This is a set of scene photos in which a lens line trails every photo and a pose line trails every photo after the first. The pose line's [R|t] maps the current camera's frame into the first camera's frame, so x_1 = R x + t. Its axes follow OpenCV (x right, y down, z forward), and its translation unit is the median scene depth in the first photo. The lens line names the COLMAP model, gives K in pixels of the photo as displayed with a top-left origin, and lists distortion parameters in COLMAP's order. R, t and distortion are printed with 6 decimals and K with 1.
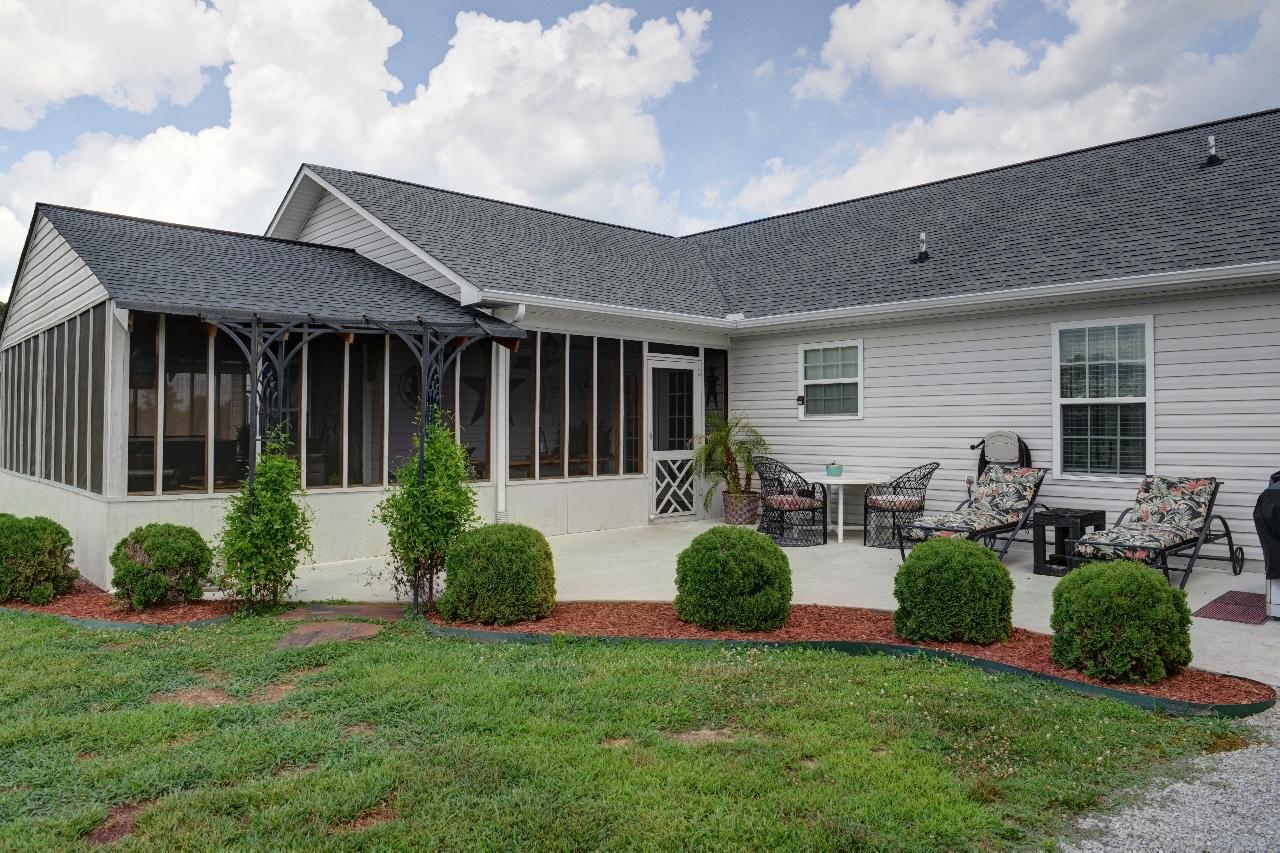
lens RADIAL K [[887.4, 0, 638.8], [0, 887.4, 424.9], [0, 0, 1]] dist [-0.053681, 0.000084]
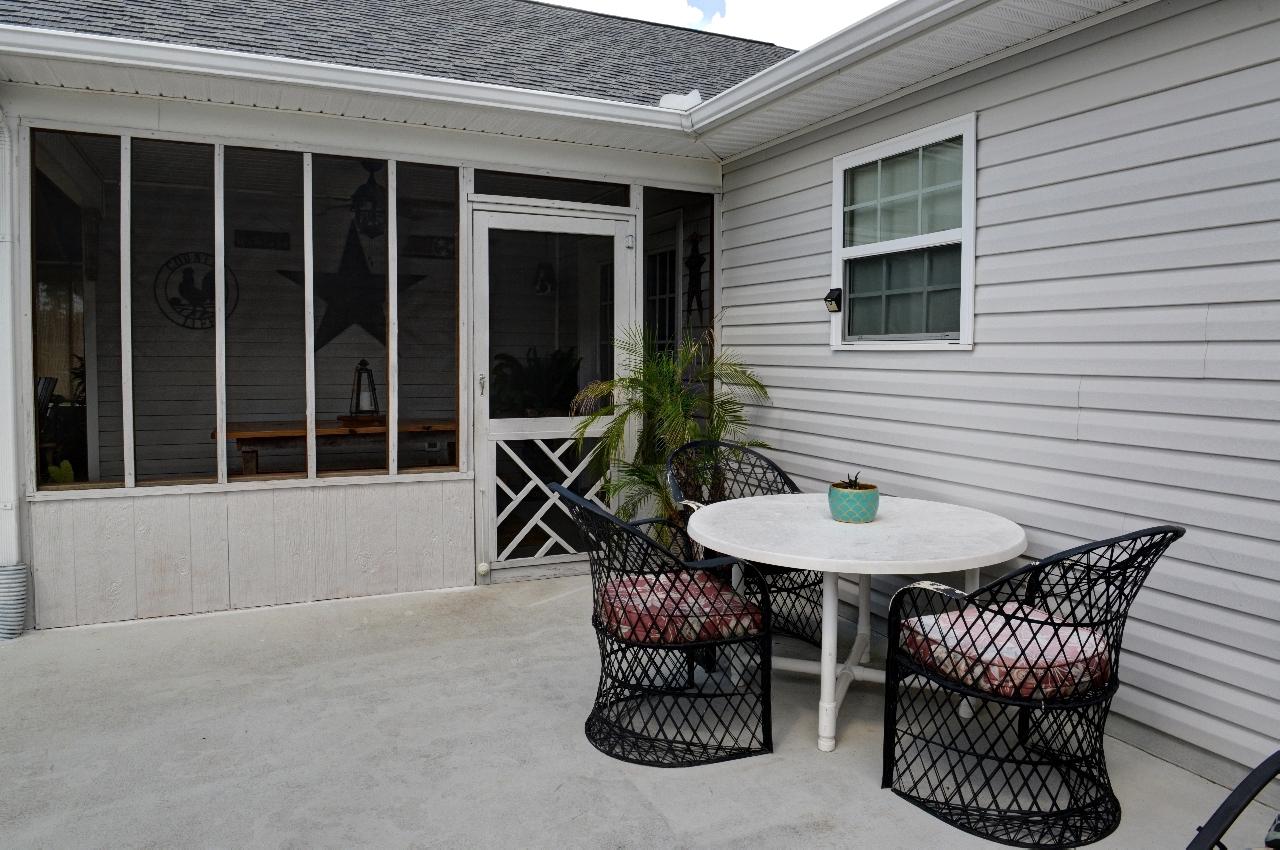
lens RADIAL K [[887.4, 0, 661.0], [0, 887.4, 403.4], [0, 0, 1]] dist [-0.053681, 0.000084]
pose [[0.954592, 0.025160, -0.296853, 0.227260], [-0.009727, 0.998528, 0.053354, -0.002581], [0.297758, -0.048044, 0.953432, 0.604587]]
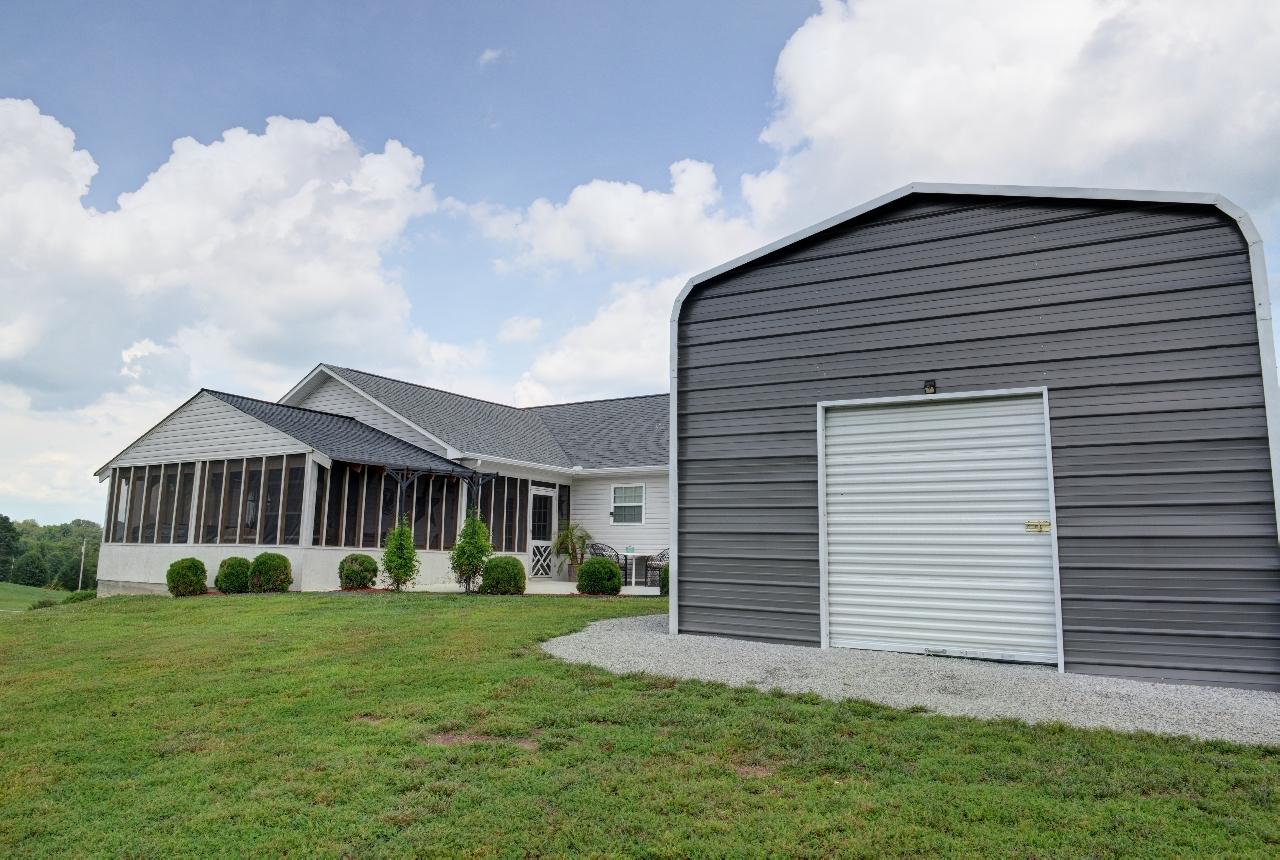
lens RADIAL K [[883.4, 0, 636.8], [0, 883.4, 428.9], [0, 0, 1]] dist [-0.003049, -0.000026]
pose [[0.966857, 0.052695, 0.249823, -0.238773], [-0.016749, 0.989453, -0.143886, 0.060381], [-0.254770, 0.134933, 0.957541, -0.811913]]
